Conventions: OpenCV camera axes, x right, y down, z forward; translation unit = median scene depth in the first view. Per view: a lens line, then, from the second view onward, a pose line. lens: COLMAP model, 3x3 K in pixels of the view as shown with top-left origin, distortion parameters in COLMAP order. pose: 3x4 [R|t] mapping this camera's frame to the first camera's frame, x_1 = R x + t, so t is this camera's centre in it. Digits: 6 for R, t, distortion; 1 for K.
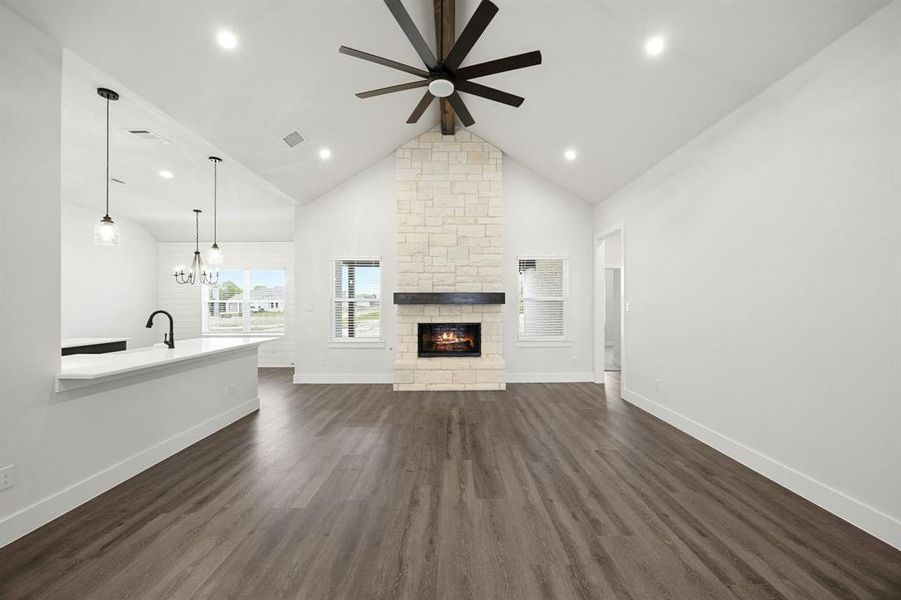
lens RADIAL K [[347.6, 0, 453.9], [0, 347.6, 303.7], [0, 0, 1]] dist [-0.001777, -0.000218]
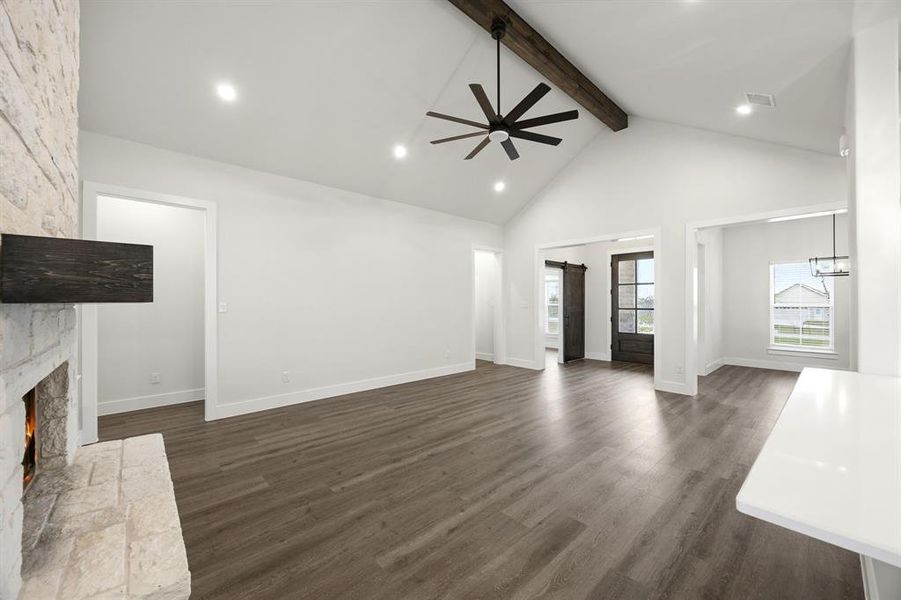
lens RADIAL K [[346.0, 0, 454.1], [0, 346.0, 301.8], [0, 0, 1]] dist [-0.003230, -0.000043]
pose [[-0.675194, 0.007876, 0.737598, -0.417339], [0.003760, 0.999967, -0.007235, 0.003172], [-0.737631, -0.002112, -0.675201, 0.952928]]
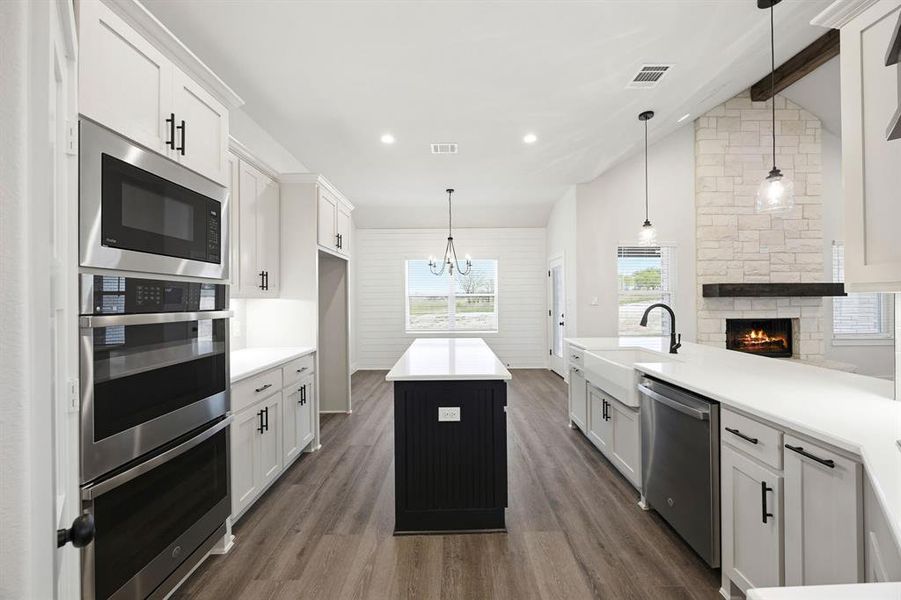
lens RADIAL K [[351.5, 0, 454.3], [0, 351.5, 295.9], [0, 0, 1]] dist [-0.001013, -0.000036]
pose [[0.999996, -0.002751, -0.000488, -0.778708], [0.002747, 0.999962, -0.008306, 0.004100], [0.000511, 0.008305, 0.999965, 0.129963]]
